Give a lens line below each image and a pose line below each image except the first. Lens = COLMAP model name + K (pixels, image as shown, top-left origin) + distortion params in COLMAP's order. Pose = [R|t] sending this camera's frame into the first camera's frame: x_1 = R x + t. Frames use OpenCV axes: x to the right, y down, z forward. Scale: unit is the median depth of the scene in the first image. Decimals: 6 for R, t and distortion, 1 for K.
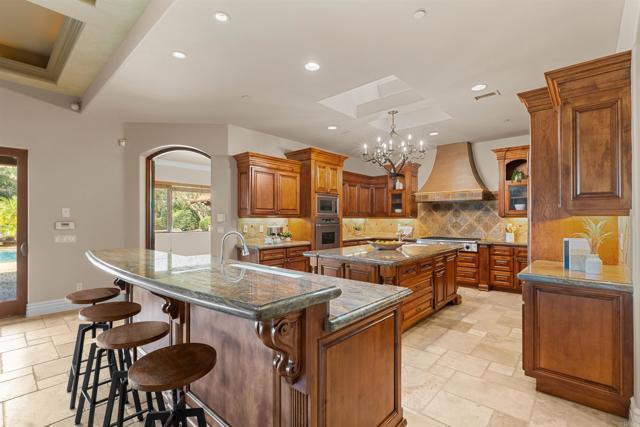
lens RADIAL K [[290.5, 0, 320.0], [0, 290.5, 213.5], [0, 0, 1]] dist [0.000248, -0.000067]
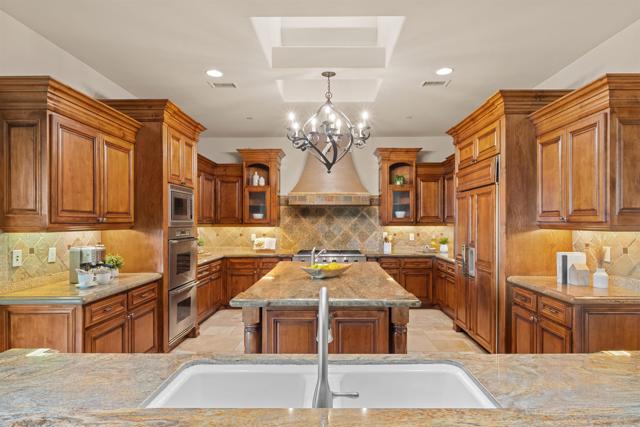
lens RADIAL K [[364.5, 0, 321.5], [0, 364.5, 219.0], [0, 0, 1]] dist [-0.004600, -0.001307]
pose [[0.752645, 0.004993, 0.658407, -0.249777], [-0.011529, 0.999918, 0.005597, -0.010868], [-0.658325, -0.011804, 0.752641, 0.285142]]
